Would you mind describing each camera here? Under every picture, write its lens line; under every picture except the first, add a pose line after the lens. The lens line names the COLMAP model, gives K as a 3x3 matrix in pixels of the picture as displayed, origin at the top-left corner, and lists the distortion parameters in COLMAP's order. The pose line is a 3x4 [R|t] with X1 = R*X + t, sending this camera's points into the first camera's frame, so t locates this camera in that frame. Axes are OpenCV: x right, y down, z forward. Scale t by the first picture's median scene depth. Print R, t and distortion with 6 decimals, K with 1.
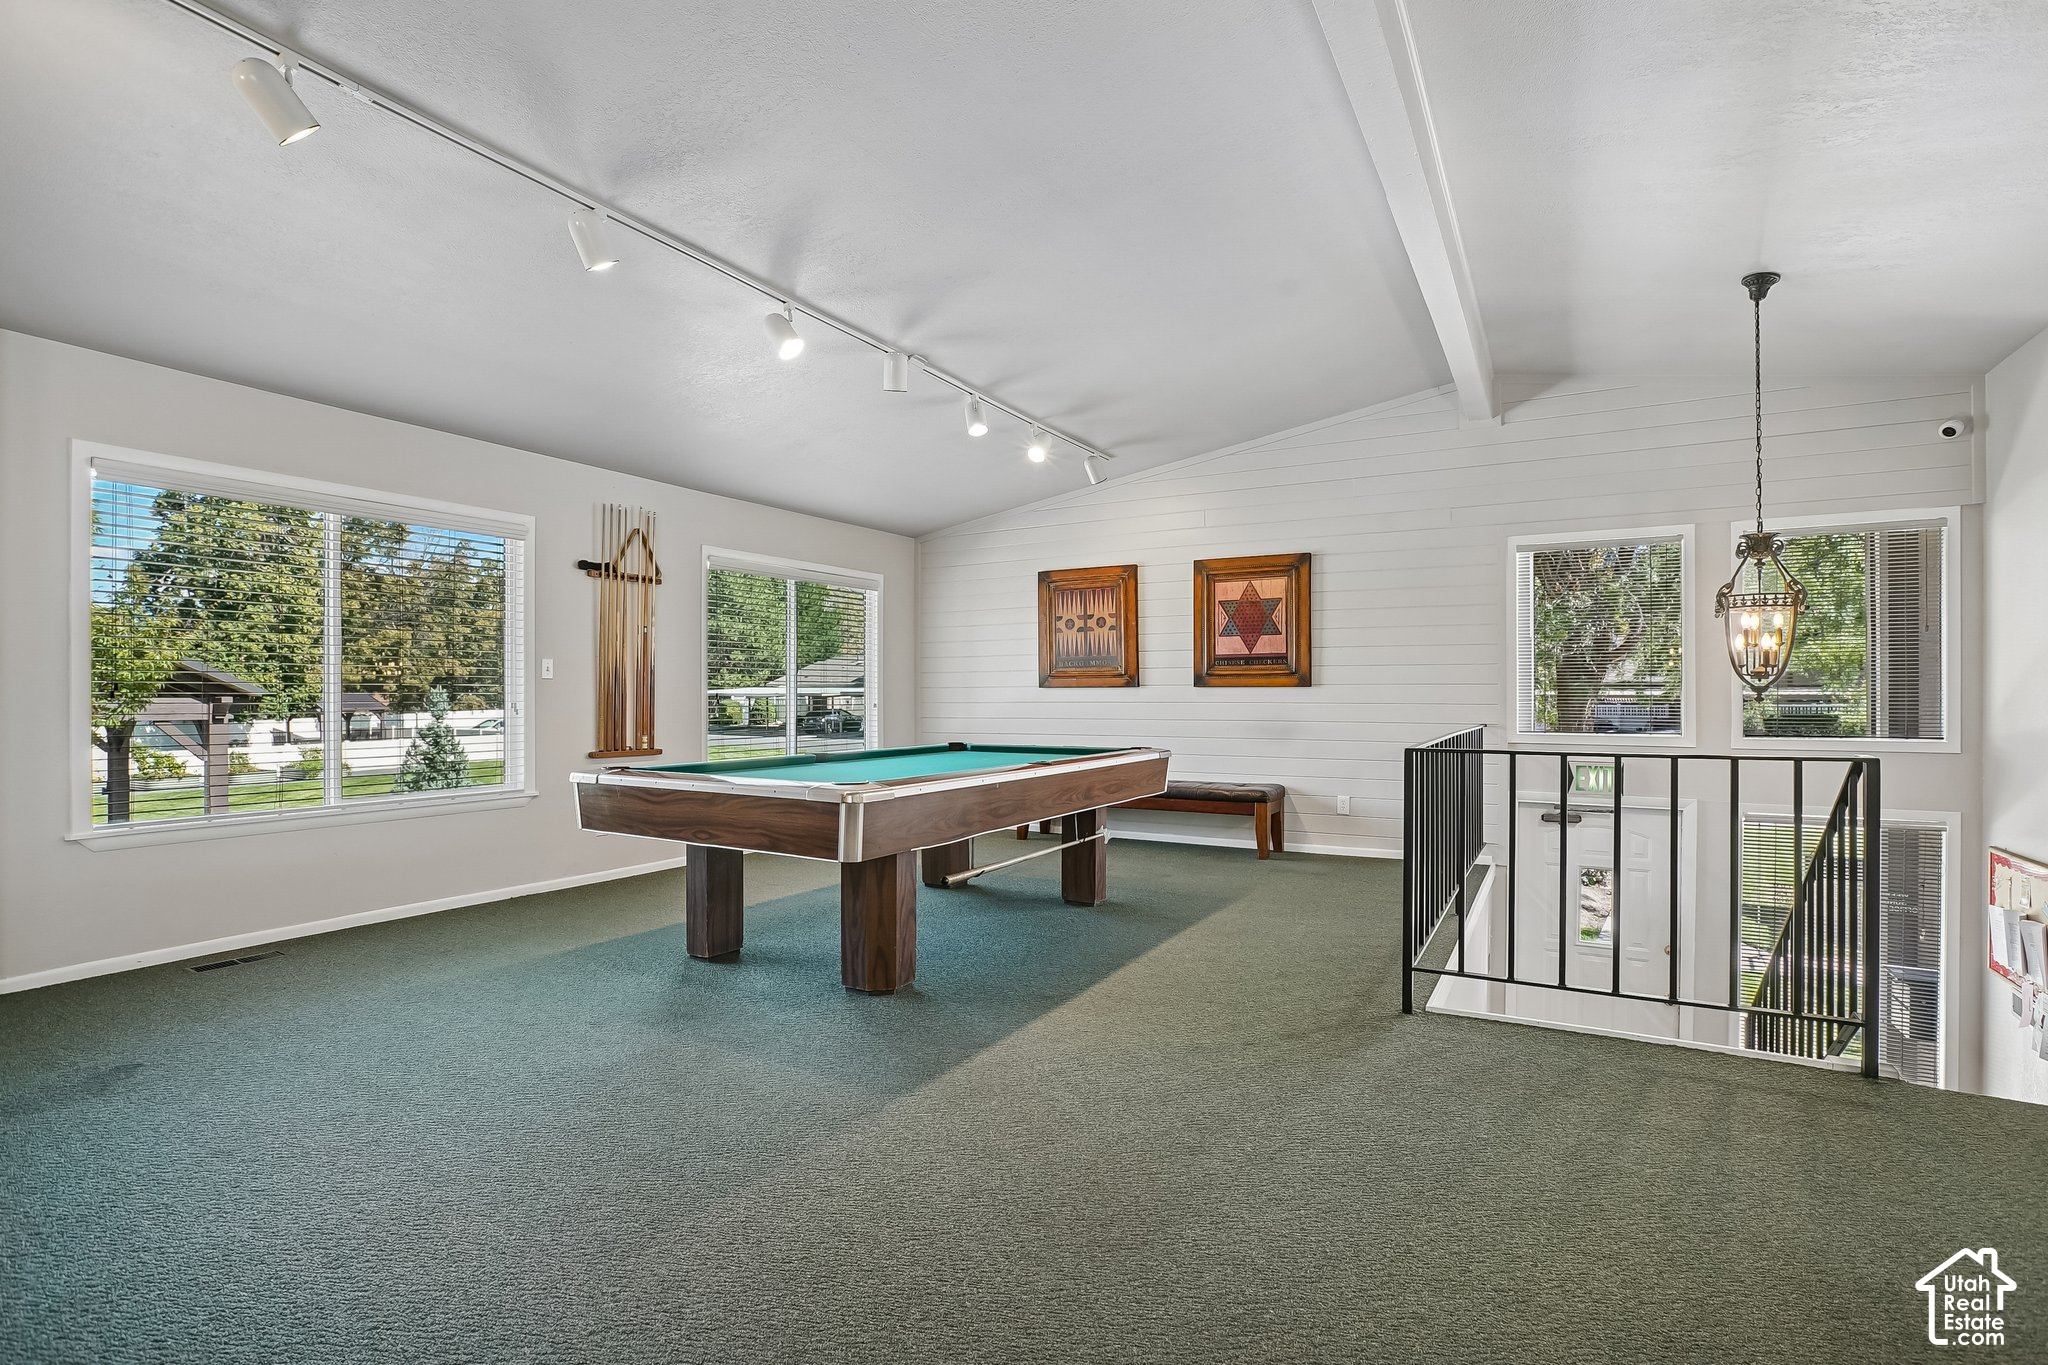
lens RADIAL K [[939.2, 0, 1030.3], [0, 939.2, 692.6], [0, 0, 1]] dist [-0.004016, -0.000349]
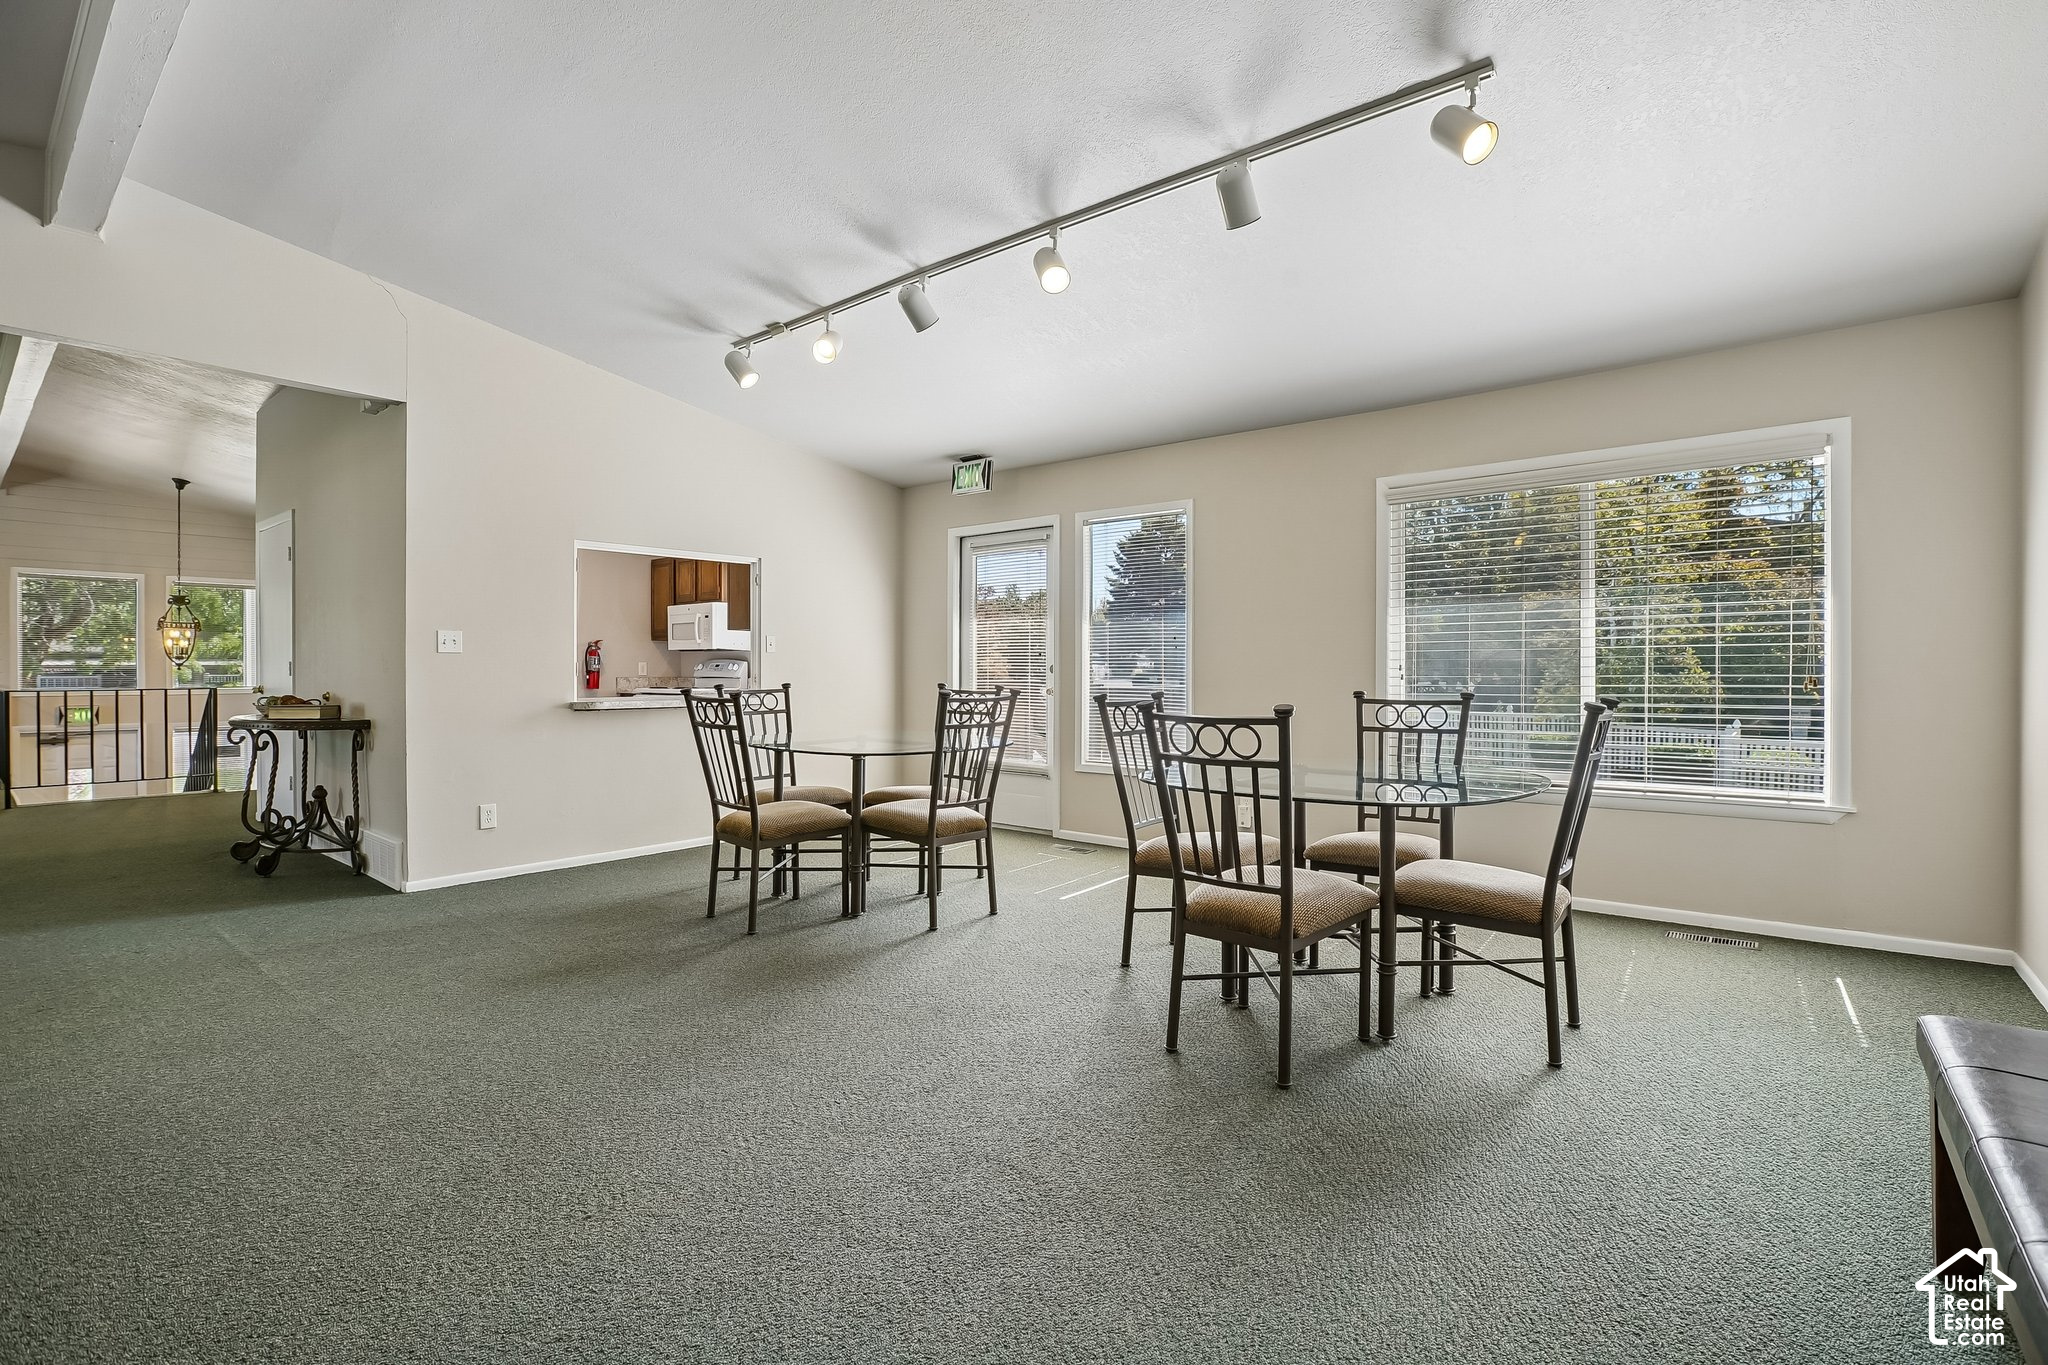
lens RADIAL K [[939.2, 0, 1030.4], [0, 939.2, 674.1], [0, 0, 1]] dist [-0.004016, -0.000349]
pose [[0.180077, -0.003922, 0.983645, -1.039552], [-0.009327, 0.999940, 0.005694, -0.011934], [-0.983608, -0.010200, 0.180030, -1.383385]]
